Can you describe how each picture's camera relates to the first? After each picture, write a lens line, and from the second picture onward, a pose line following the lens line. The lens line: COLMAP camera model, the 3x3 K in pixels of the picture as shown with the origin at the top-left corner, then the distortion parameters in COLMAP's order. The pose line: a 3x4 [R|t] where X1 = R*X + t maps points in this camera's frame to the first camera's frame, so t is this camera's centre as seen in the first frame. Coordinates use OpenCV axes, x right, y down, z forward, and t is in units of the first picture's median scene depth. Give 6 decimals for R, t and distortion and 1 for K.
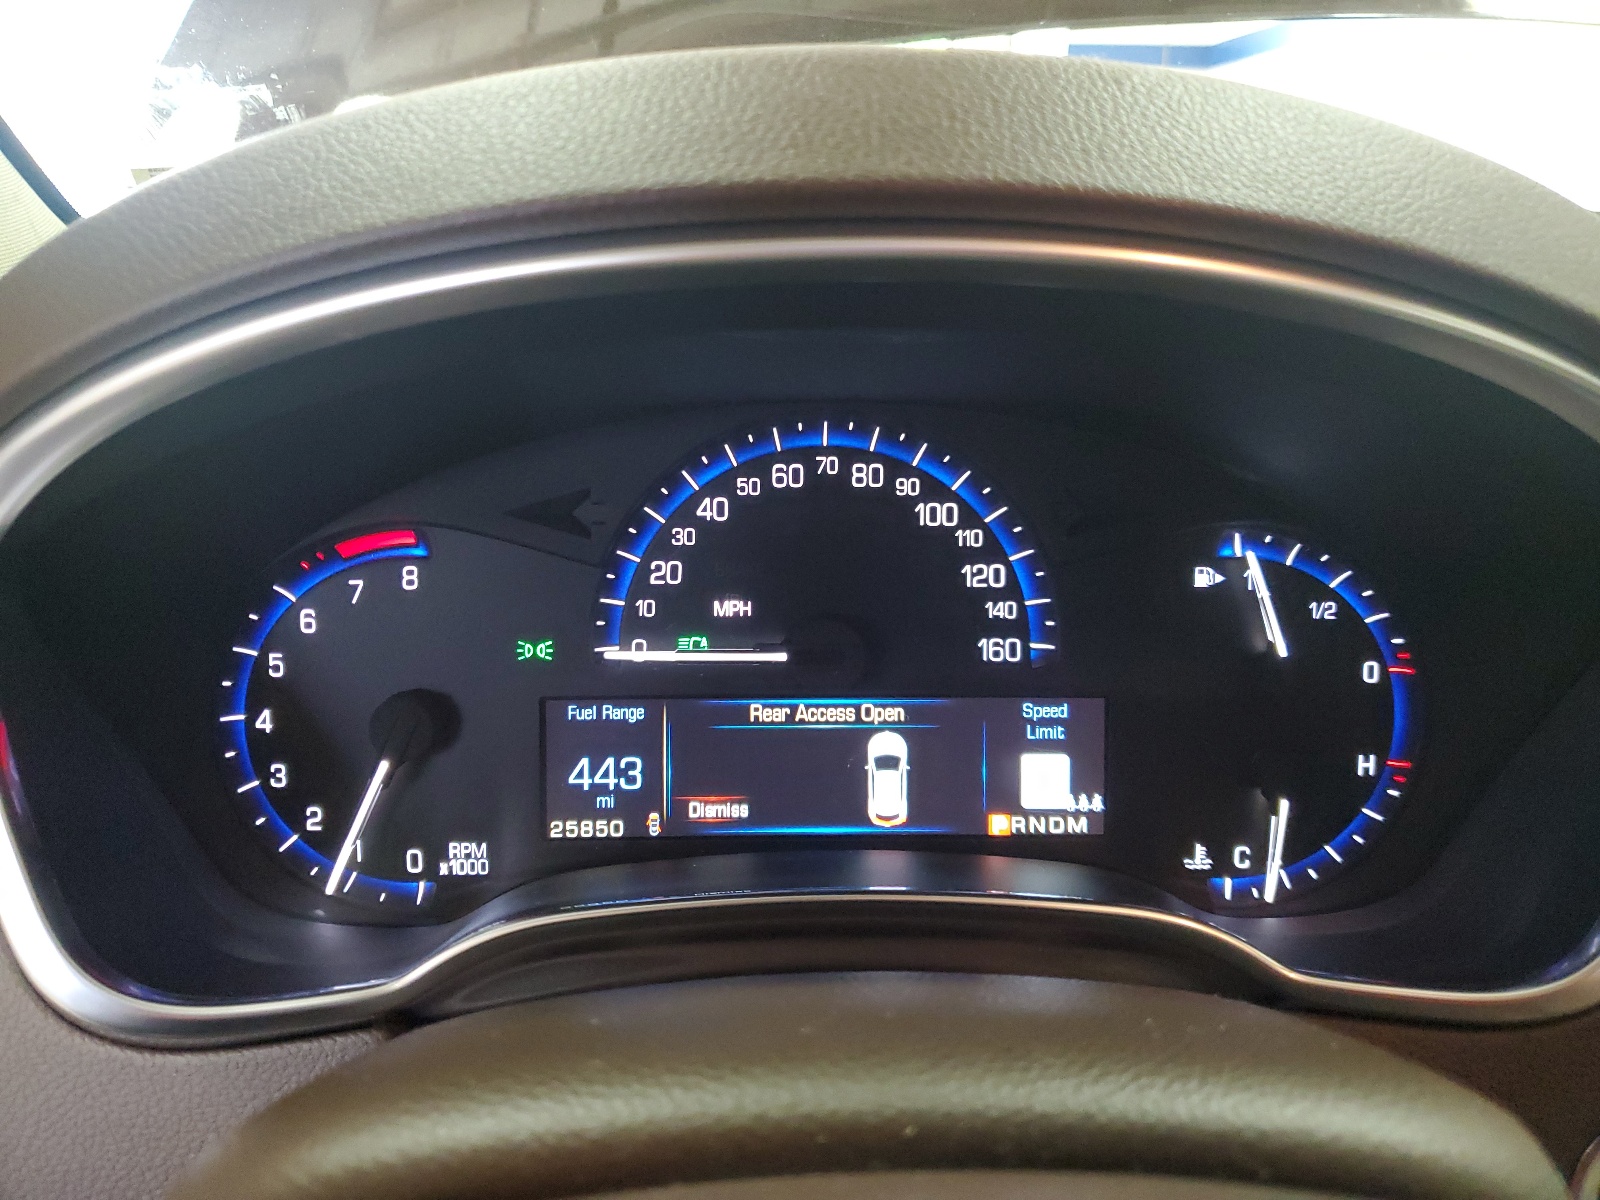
lens RADIAL K [[1222.2, 0, 799.4], [0, 1222.2, 600.8], [0, 0, 1]] dist [0.002430, -0.000598]
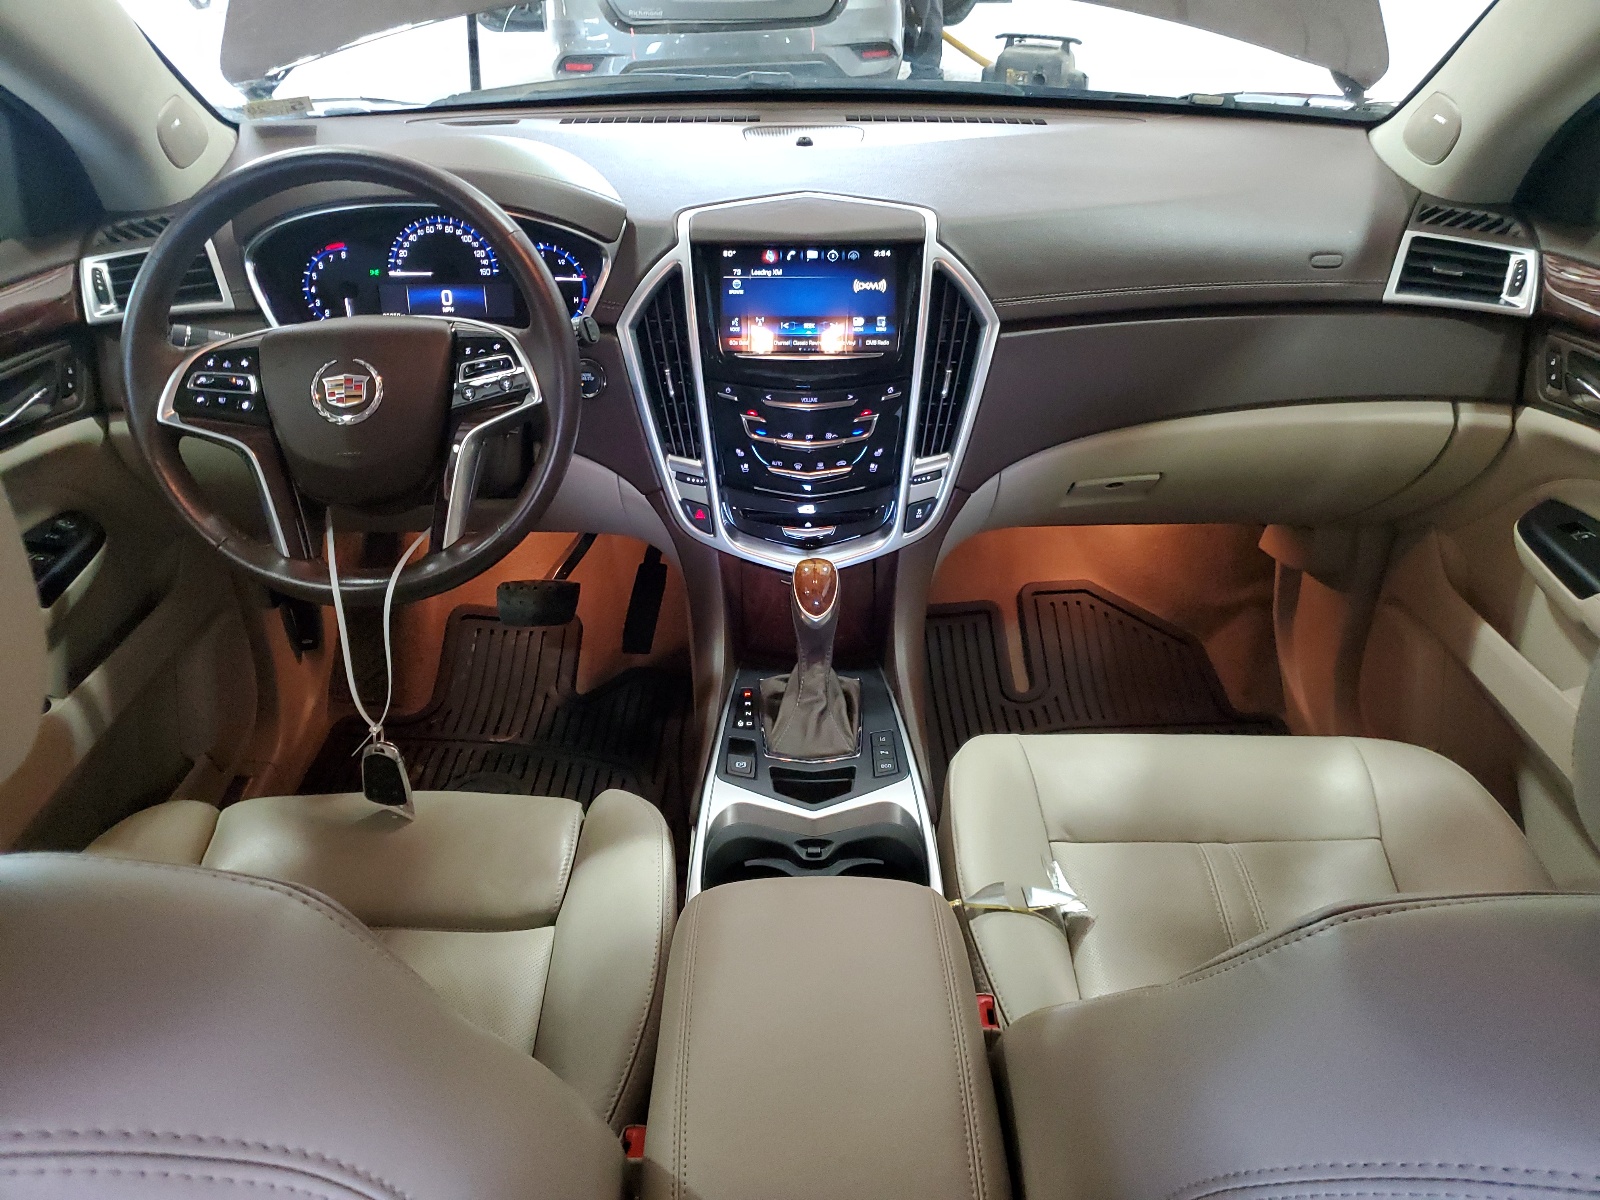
lens RADIAL K [[1222.2, 0, 801.0], [0, 1222.2, 599.9], [0, 0, 1]] dist [0.002430, -0.000598]
pose [[0.999985, -0.004793, 0.002824, 1.253834], [0.003815, 0.960326, 0.278853, -0.046002], [-0.004048, -0.278838, 0.960330, -3.422315]]
